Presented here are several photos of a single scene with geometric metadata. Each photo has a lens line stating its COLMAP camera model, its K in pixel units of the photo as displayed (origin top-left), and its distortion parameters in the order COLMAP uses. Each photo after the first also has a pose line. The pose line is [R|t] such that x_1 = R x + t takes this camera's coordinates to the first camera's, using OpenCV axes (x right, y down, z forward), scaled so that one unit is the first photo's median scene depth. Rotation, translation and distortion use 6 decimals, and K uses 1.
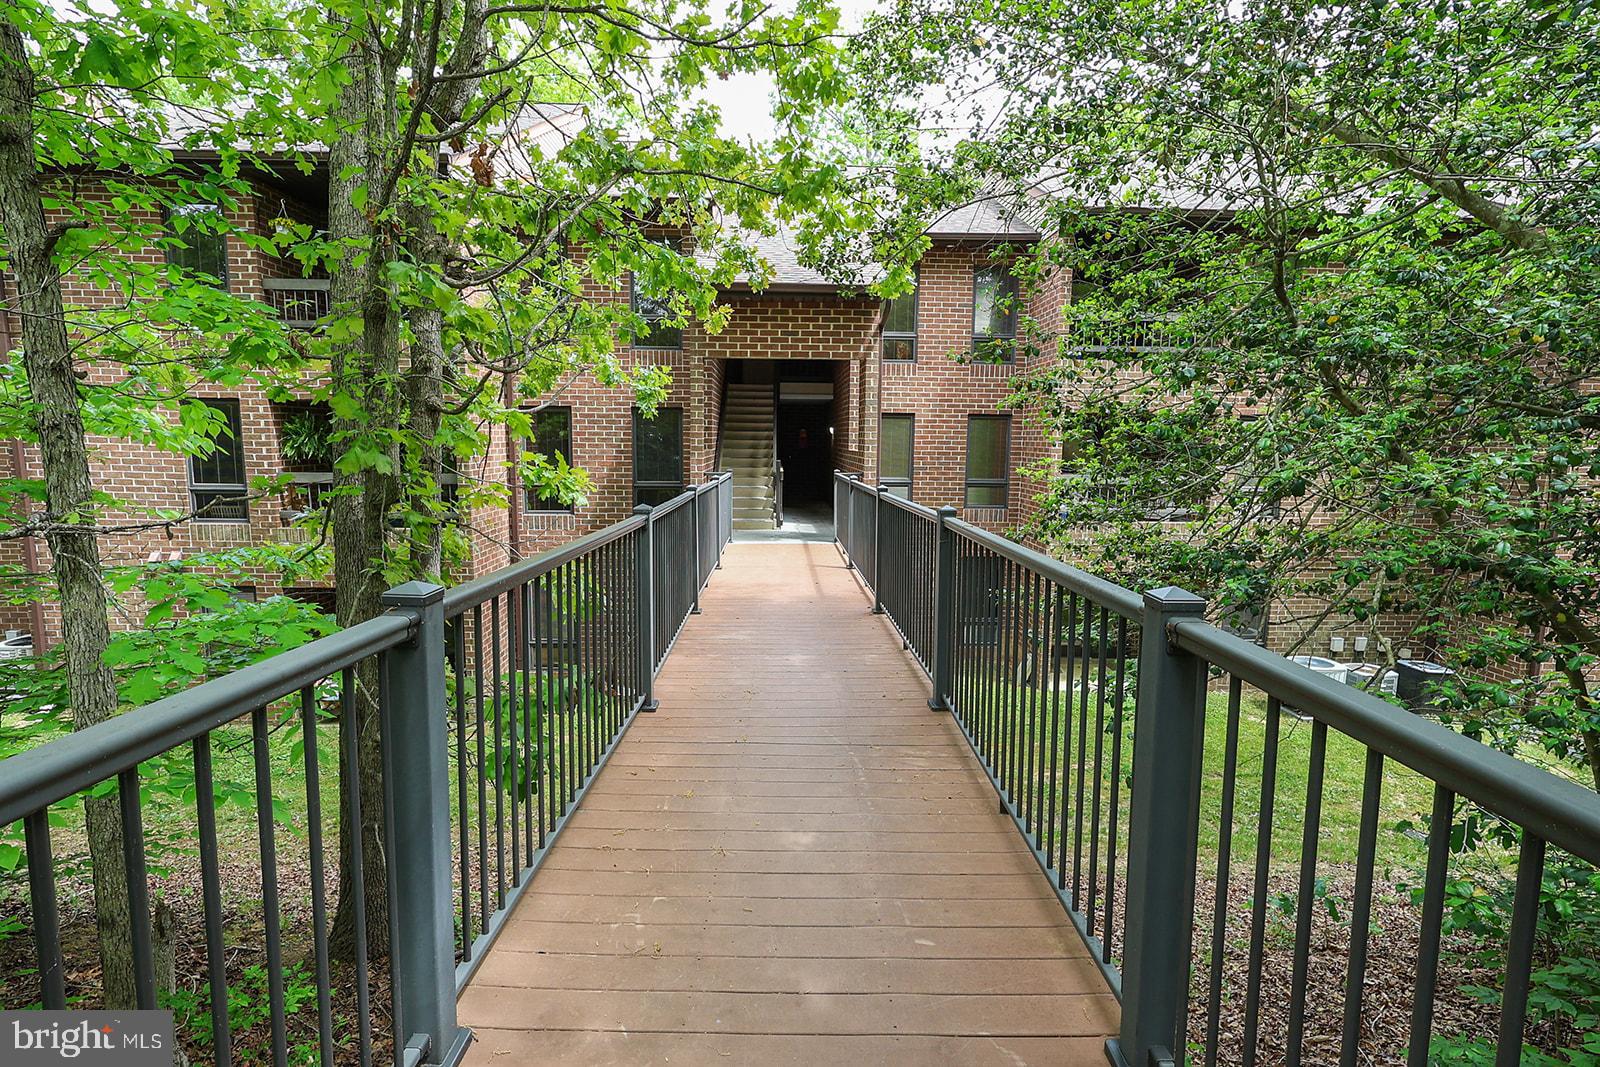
lens RADIAL K [[764.1, 0, 772.4], [0, 764.1, 529.4], [0, 0, 1]] dist [-0.003040, -0.000625]
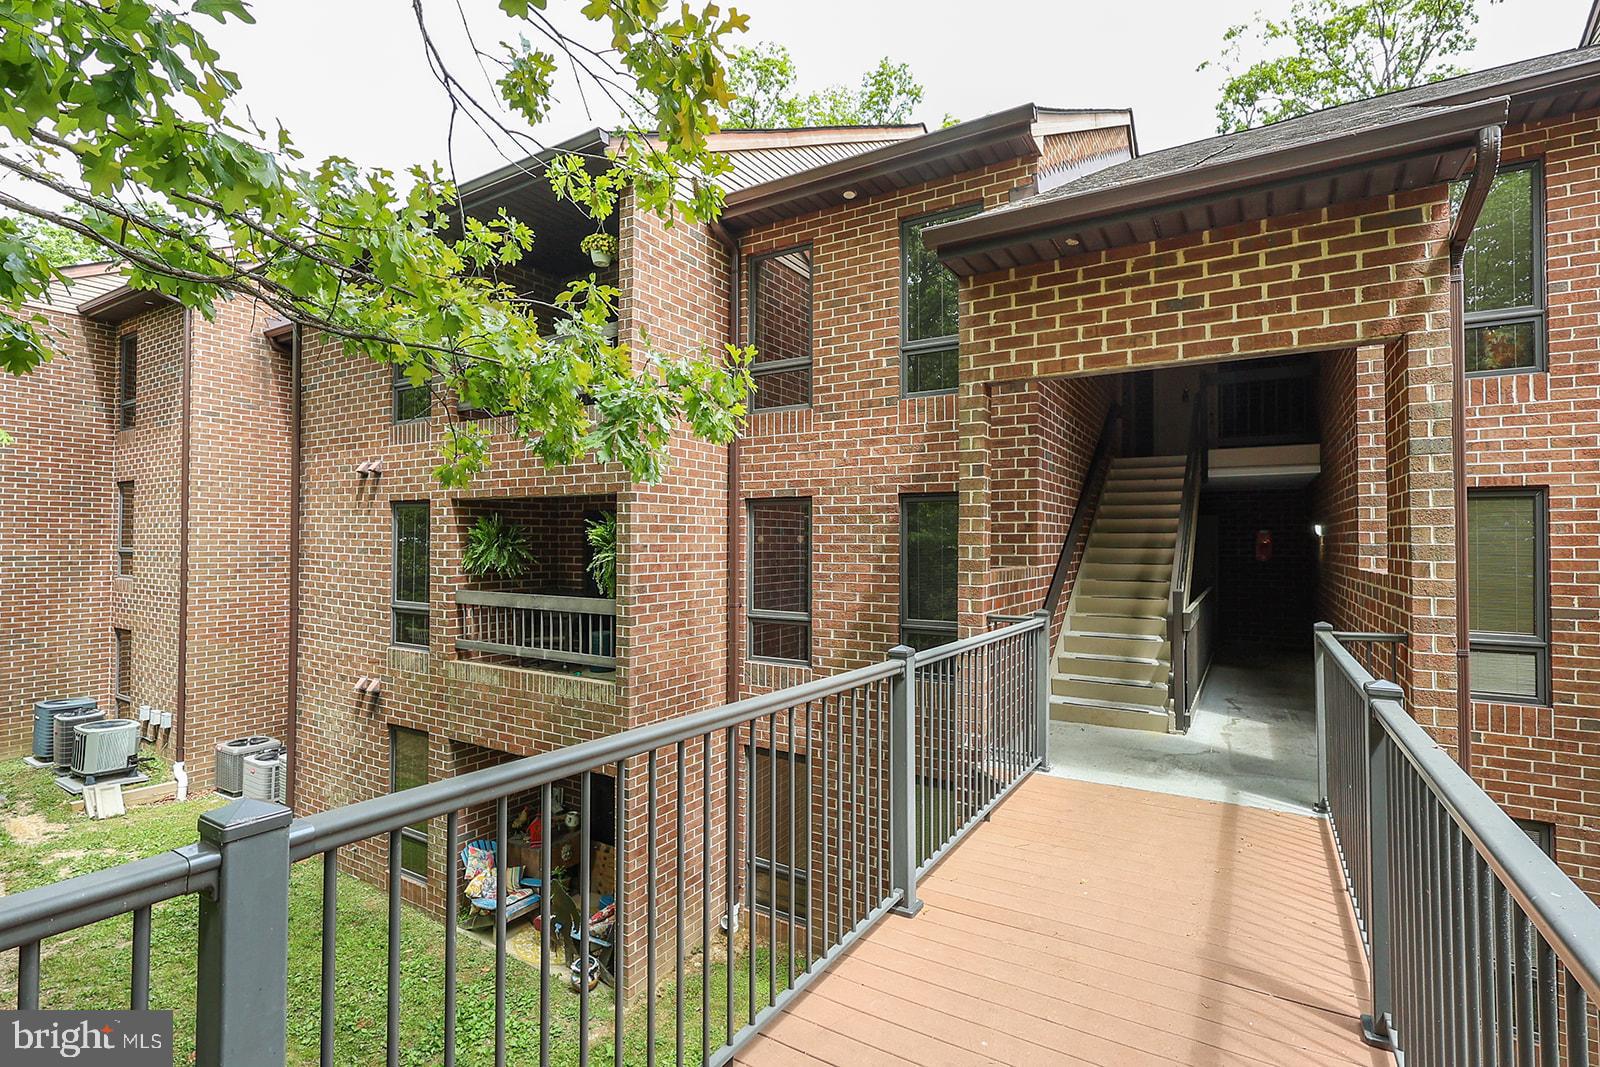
lens RADIAL K [[764.1, 0, 772.4], [0, 764.1, 529.4], [0, 0, 1]] dist [-0.003040, -0.000625]
pose [[0.847930, -0.015646, -0.529878, 0.049854], [-0.059614, 0.990409, -0.124642, -0.056531], [0.526746, 0.137276, 0.838865, 0.486543]]
